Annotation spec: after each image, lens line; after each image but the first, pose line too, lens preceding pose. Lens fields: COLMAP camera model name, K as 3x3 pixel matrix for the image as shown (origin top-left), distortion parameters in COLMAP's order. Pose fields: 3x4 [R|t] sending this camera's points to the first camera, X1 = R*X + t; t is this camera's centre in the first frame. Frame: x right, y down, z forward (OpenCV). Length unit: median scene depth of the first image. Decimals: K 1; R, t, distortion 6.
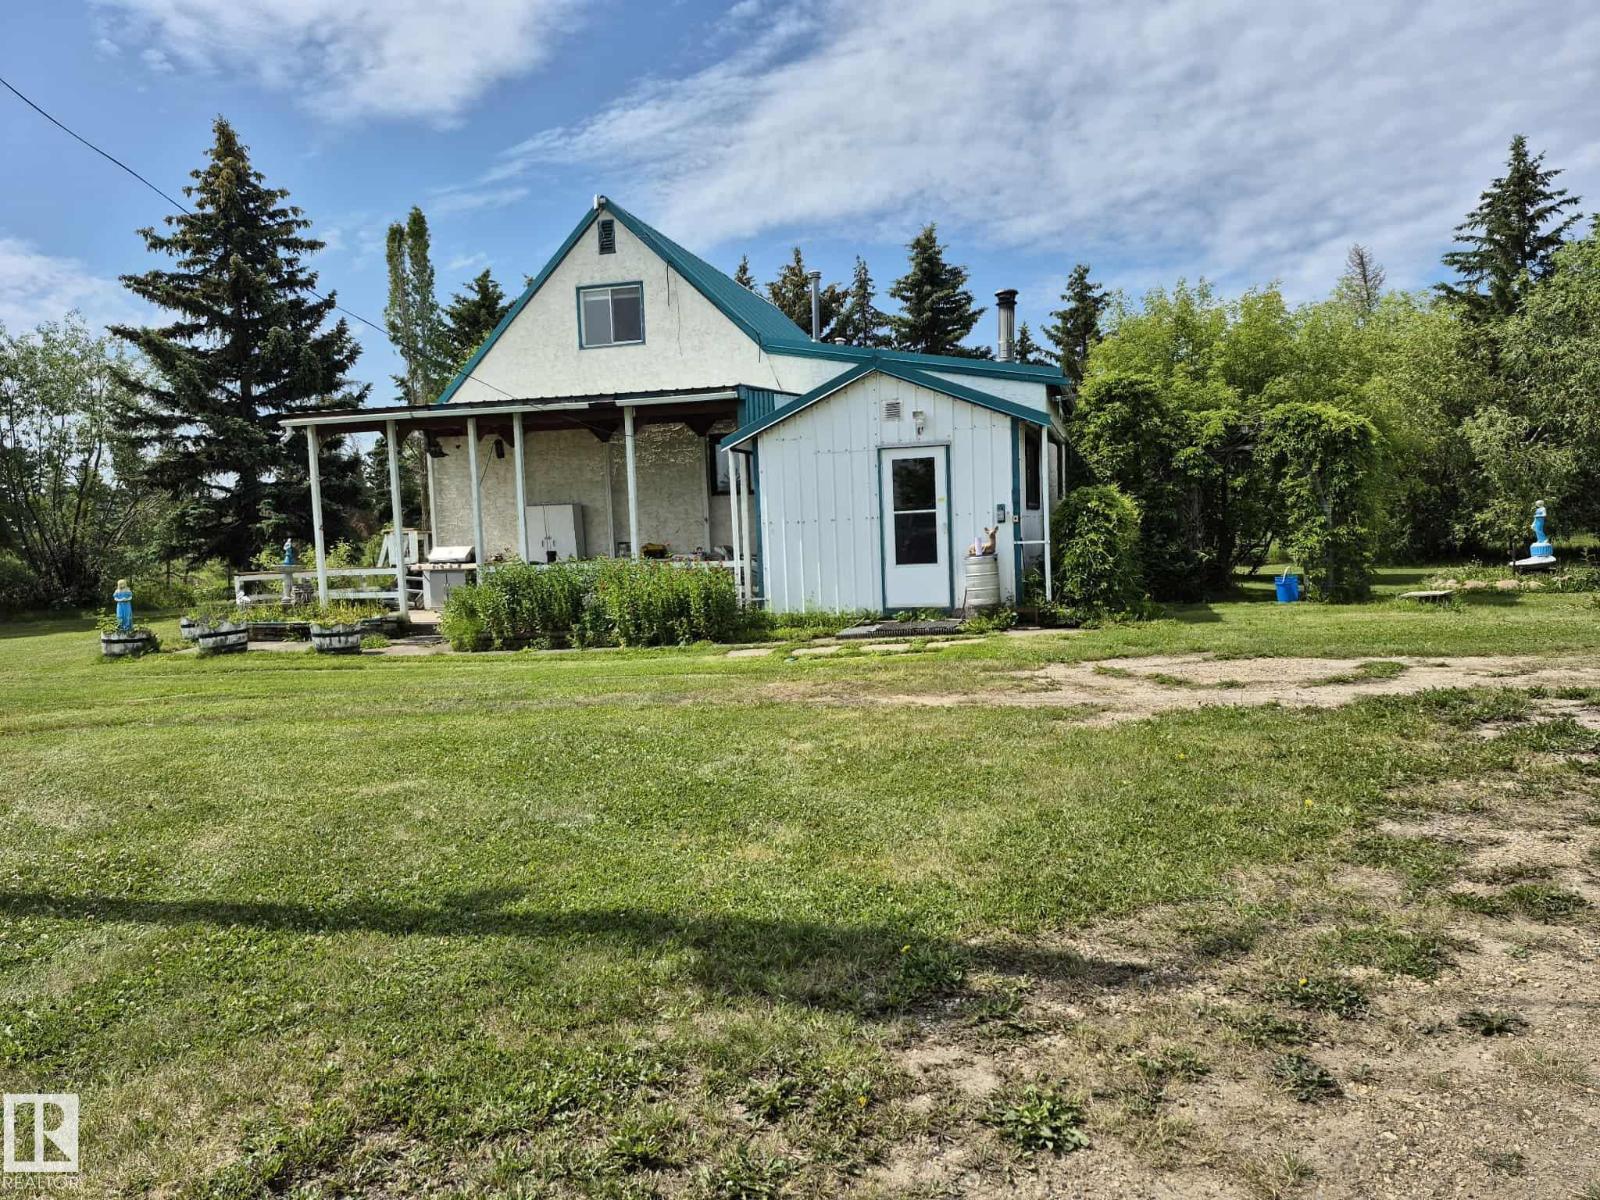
lens RADIAL K [[1148.9, 0, 791.5], [0, 1148.9, 602.0], [0, 0, 1]] dist [0.034177, -0.022261]
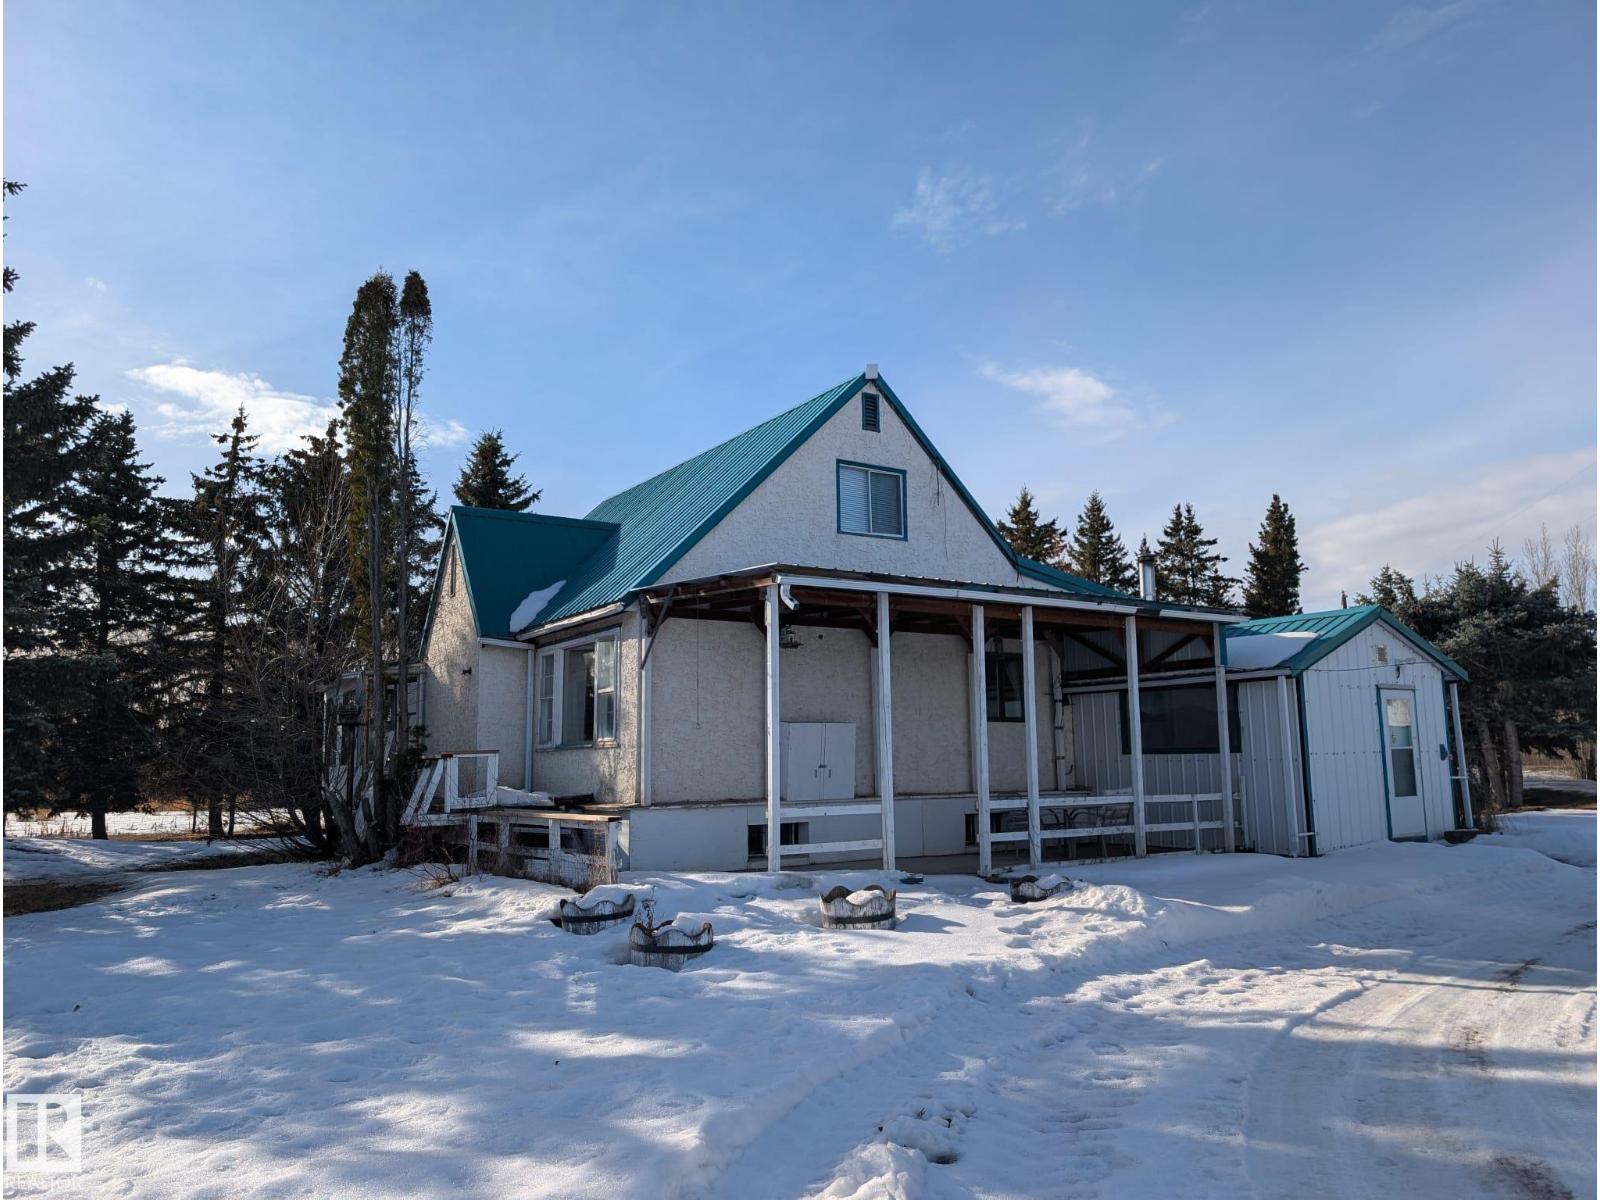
lens RADIAL K [[1148.9, 0, 791.5], [0, 1148.9, 602.0], [0, 0, 1]] dist [0.034177, -0.022261]
pose [[0.619434, 0.150352, 0.770517, -0.828990], [0.039730, 0.974227, -0.222043, 0.007028], [-0.784043, 0.168154, 0.597496, 0.560946]]
